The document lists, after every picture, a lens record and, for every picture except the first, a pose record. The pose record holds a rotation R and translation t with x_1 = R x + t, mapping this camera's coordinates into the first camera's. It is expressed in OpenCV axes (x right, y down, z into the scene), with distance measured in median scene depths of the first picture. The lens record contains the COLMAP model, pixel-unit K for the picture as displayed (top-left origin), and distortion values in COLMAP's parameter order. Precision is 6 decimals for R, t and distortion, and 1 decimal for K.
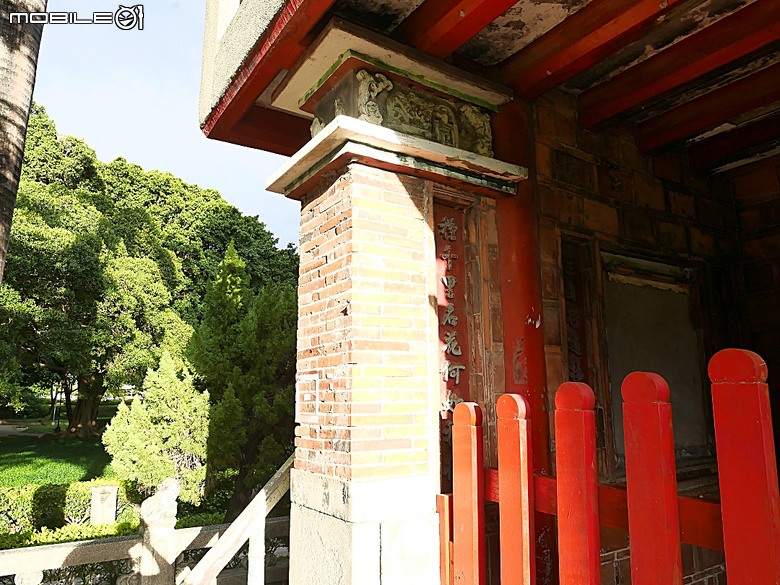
lens RADIAL K [[566.9, 0, 388.4], [0, 566.9, 292.4], [0, 0, 1]] dist [-0.042273, 0.017274]
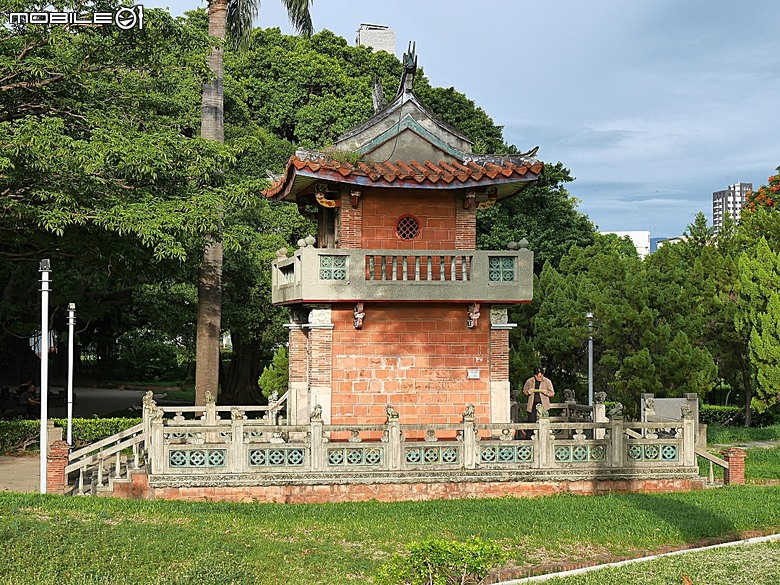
lens RADIAL K [[1545.7, 0, 390.2], [0, 1545.7, 293.0], [0, 0, 1]] dist [0.043494, 0.000000]
pose [[0.926099, -0.005940, -0.377234, 0.685021], [0.064280, 0.987741, 0.142252, -0.279719], [0.371764, -0.155988, 0.915128, -1.305973]]
